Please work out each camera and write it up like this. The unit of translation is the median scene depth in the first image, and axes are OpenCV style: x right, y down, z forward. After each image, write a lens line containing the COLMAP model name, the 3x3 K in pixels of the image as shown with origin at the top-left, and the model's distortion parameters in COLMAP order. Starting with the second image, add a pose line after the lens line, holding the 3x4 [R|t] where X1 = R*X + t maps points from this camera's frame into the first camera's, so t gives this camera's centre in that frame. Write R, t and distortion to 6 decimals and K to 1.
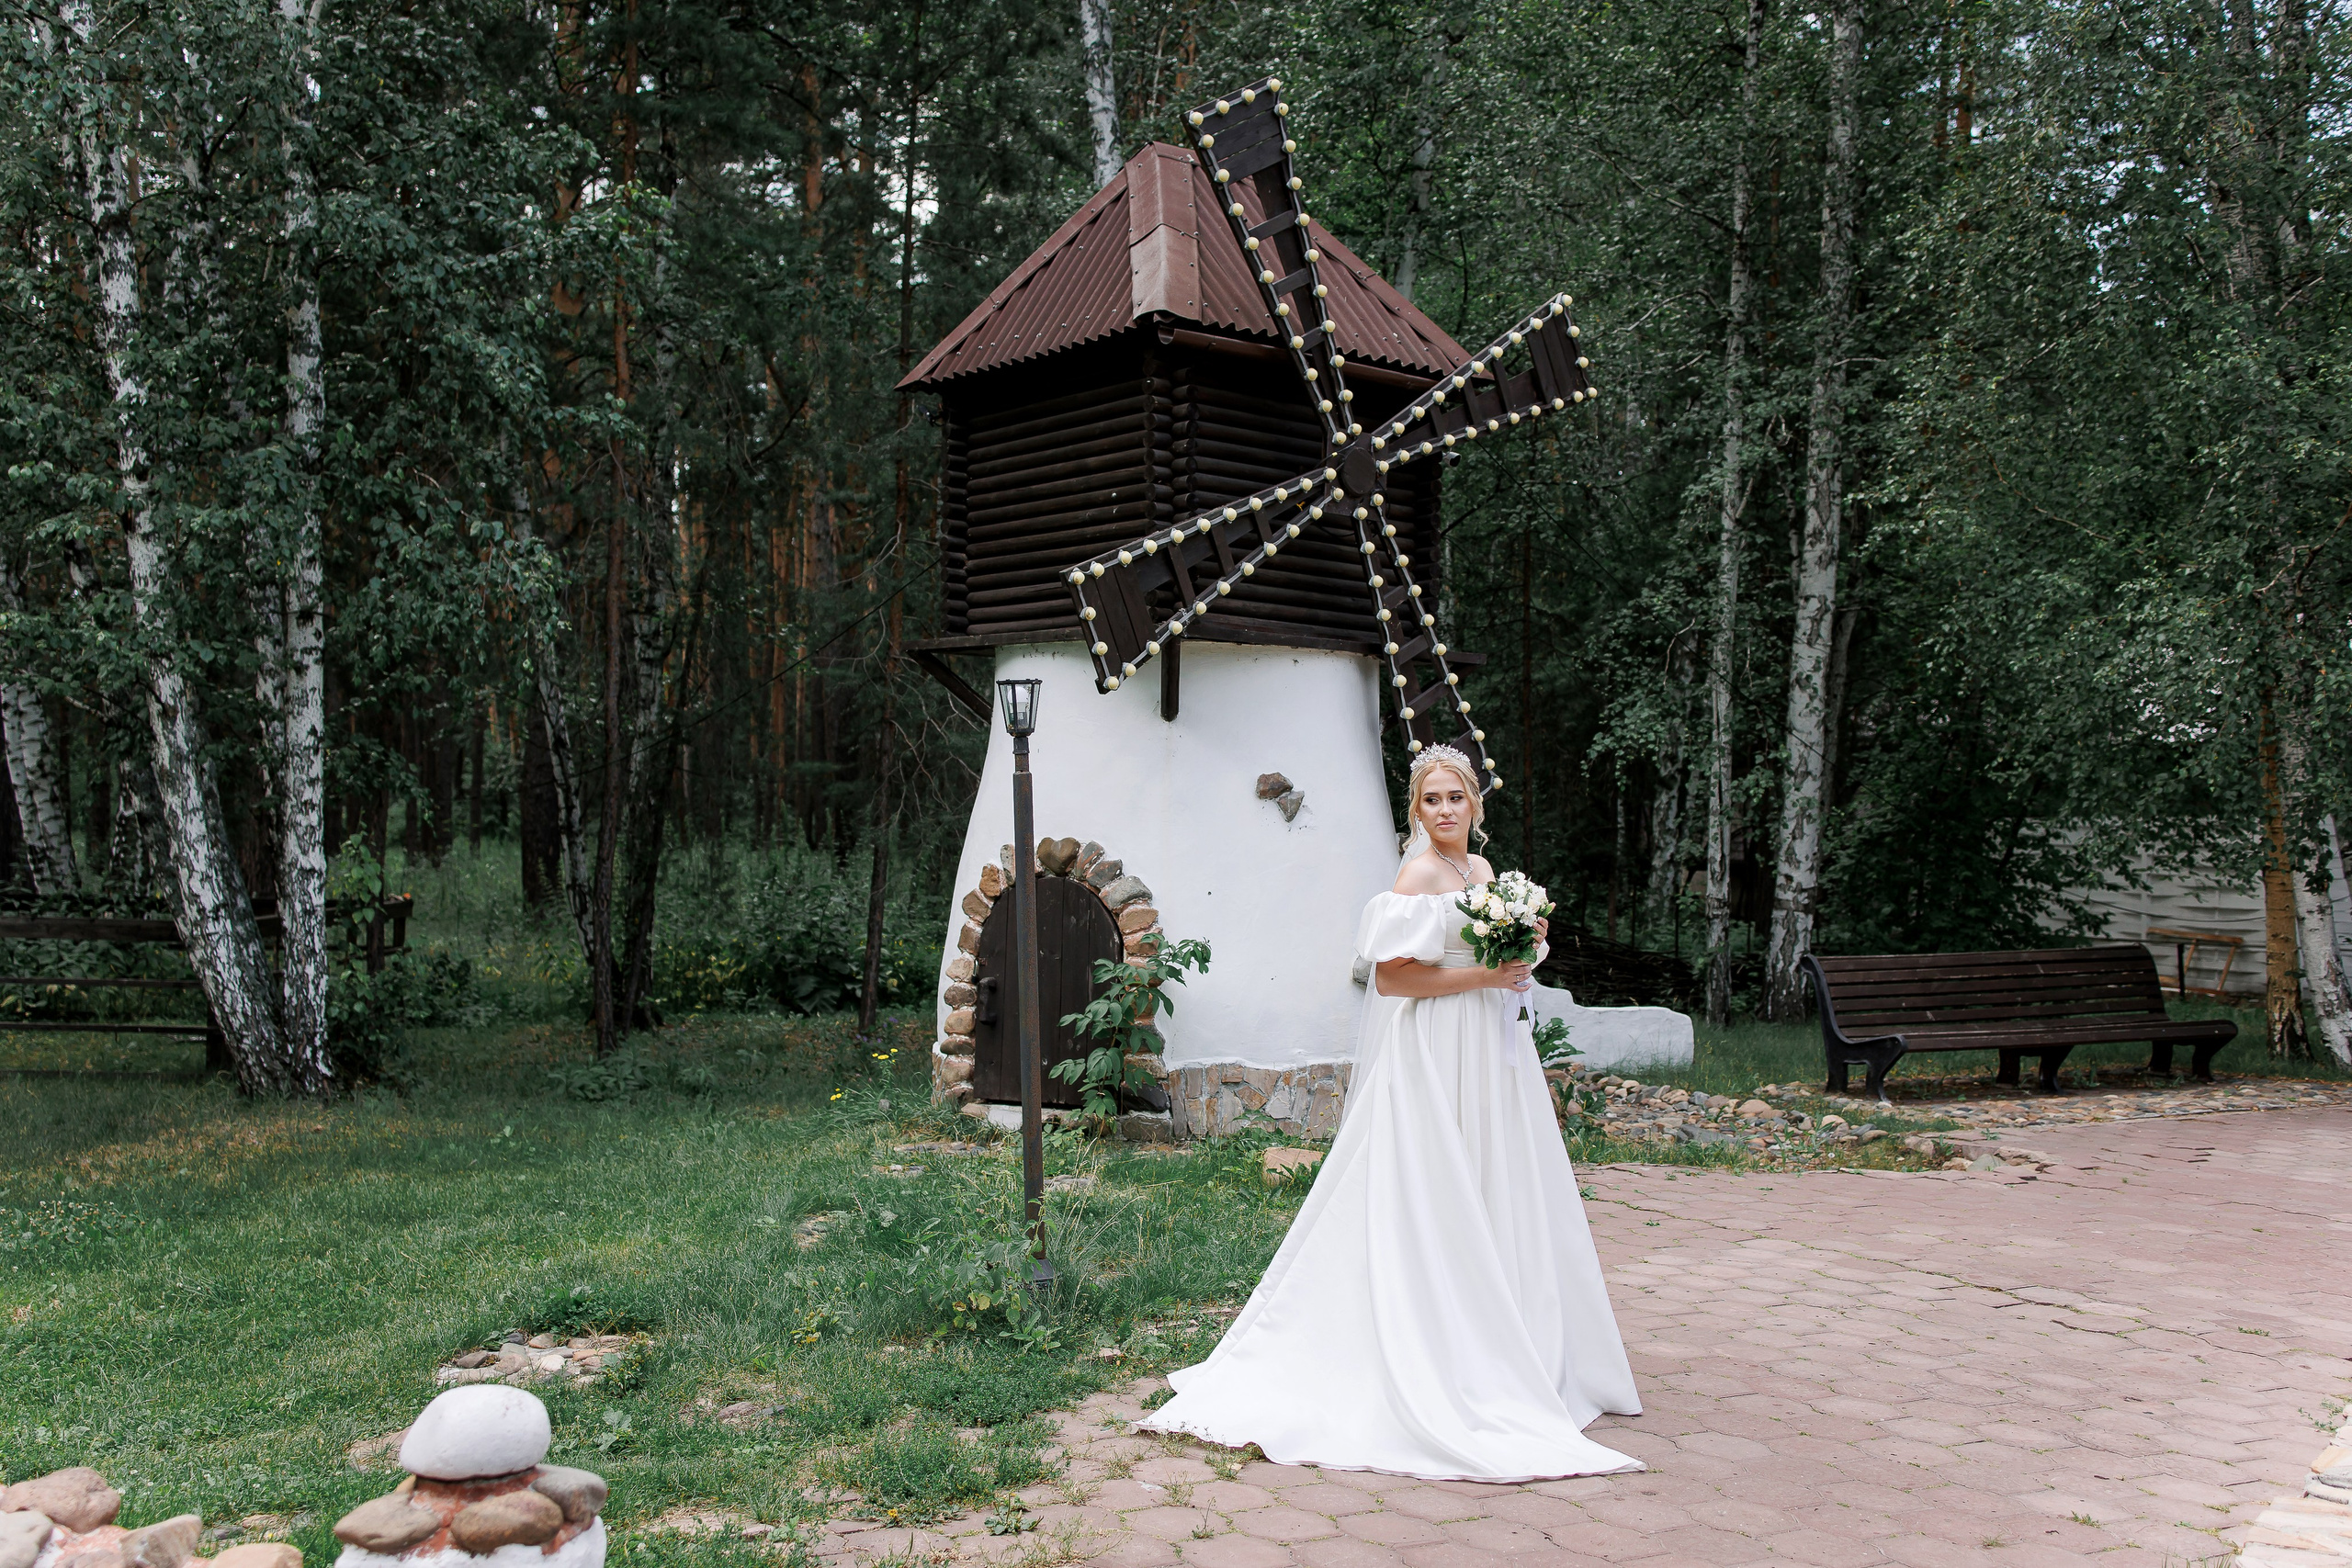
lens RADIAL K [[2328.8, 0, 1172.7], [0, 2328.8, 777.3], [0, 0, 1]] dist [0.009636, 0.000000]
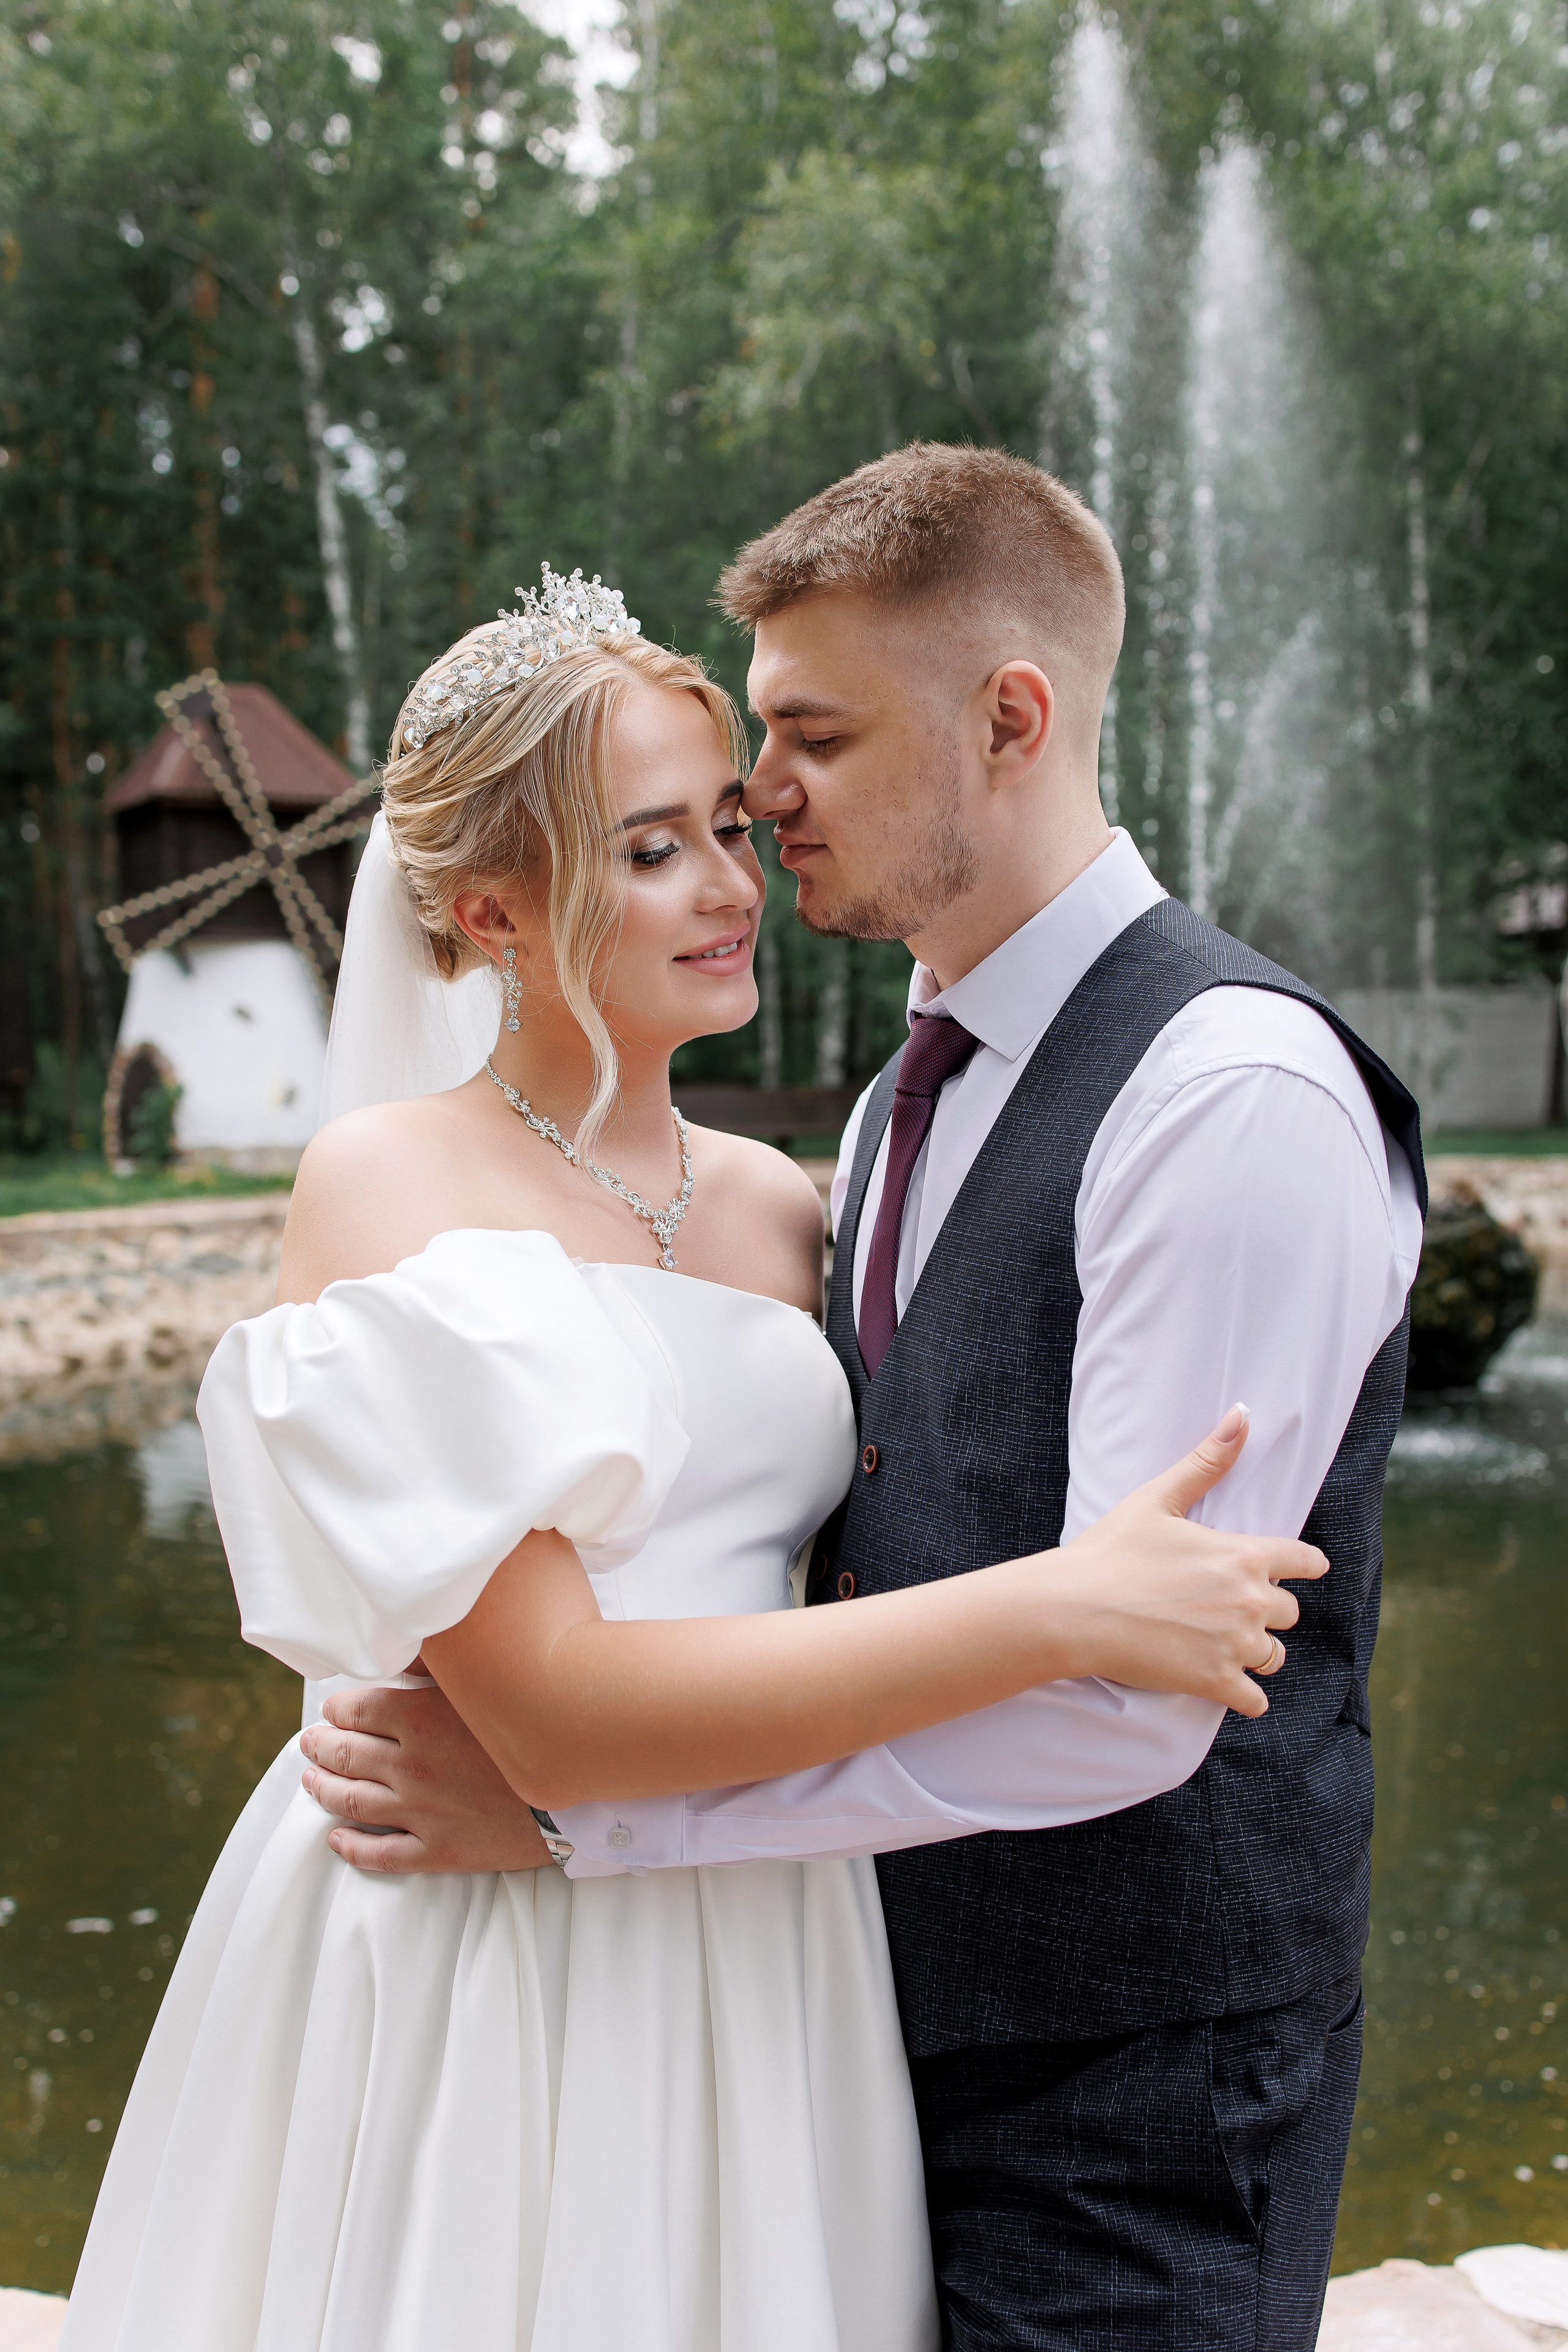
lens RADIAL K [[2329.0, 0, 774.8], [0, 2329.0, 1195.3], [0, 0, 1]] dist [0.009636, 0.000000]
pose [[0.987721, -0.012391, -0.155735, 0.829962], [0.028791, 0.994213, 0.103498, -0.033089], [0.153552, -0.106711, 0.982362, -0.989443]]
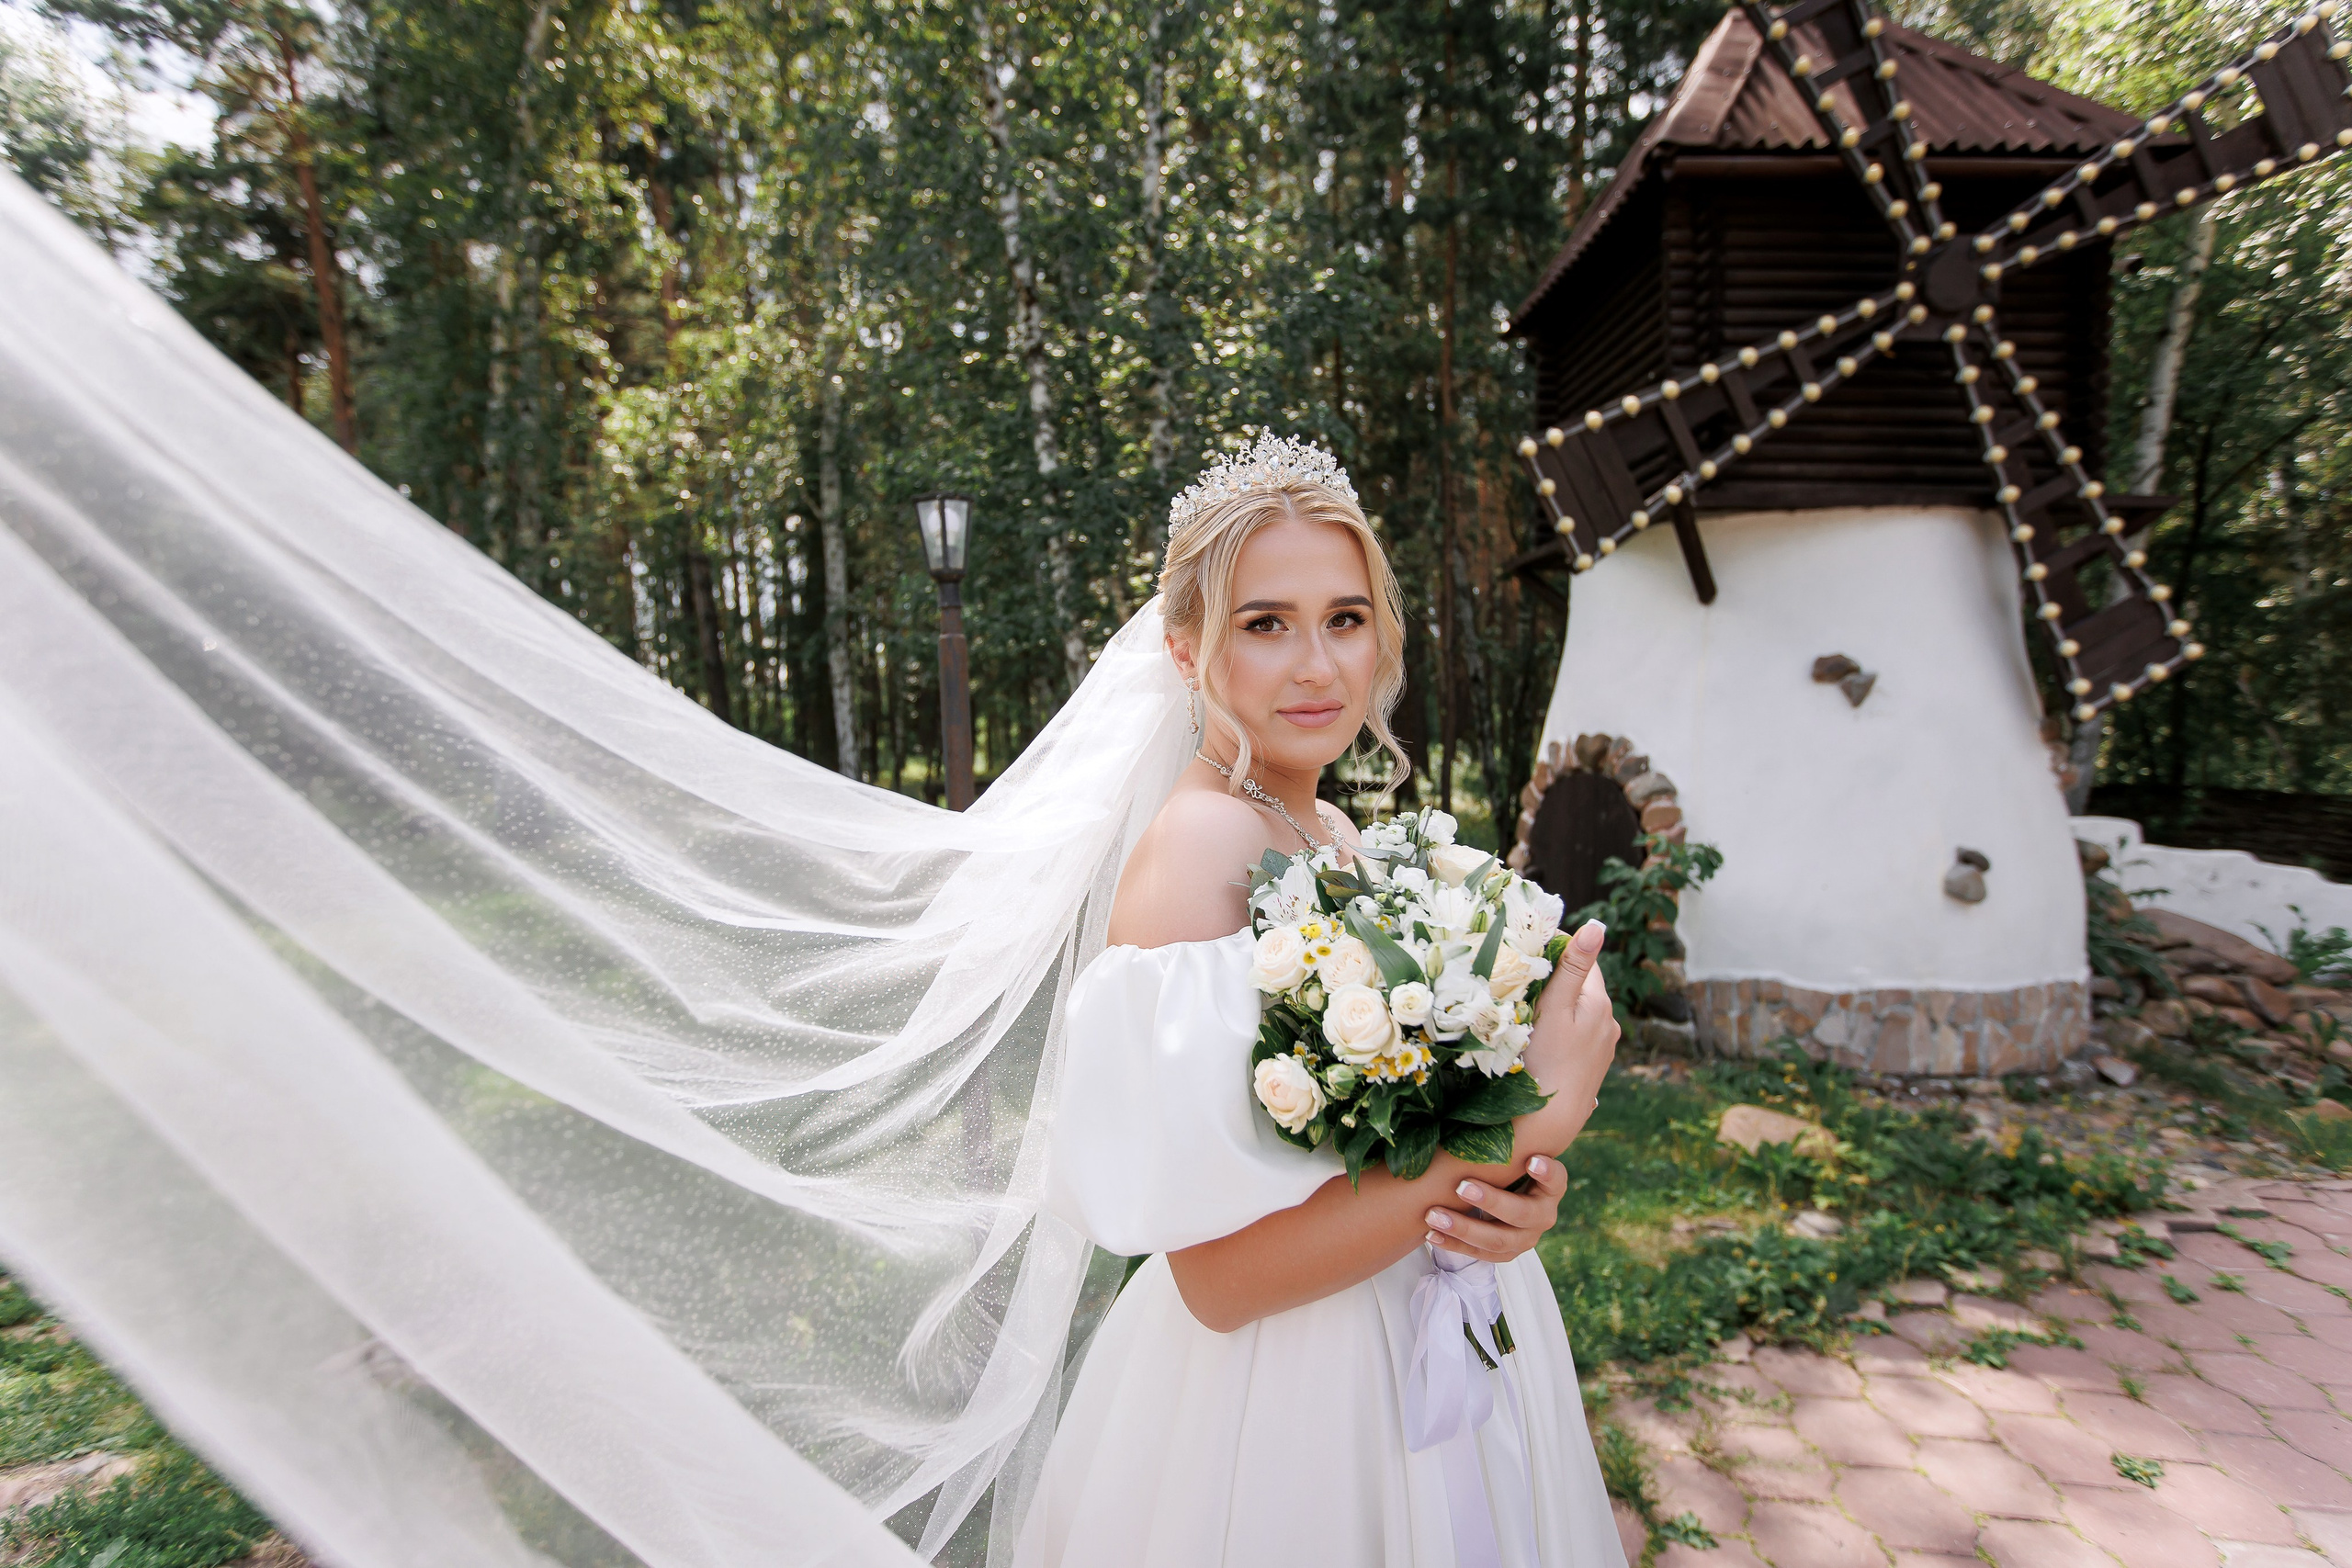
lens RADIAL K [[1182.1, 0, 1167.9], [0, 1182.1, 778.5], [0, 0, 1]] dist [0.005486, -0.002024]
pose [[0.782440, 0.000055, -0.622726, 0.122951], [0.035637, 0.998357, 0.044864, 0.015921], [0.621705, -0.057295, 0.781153, 0.480658]]
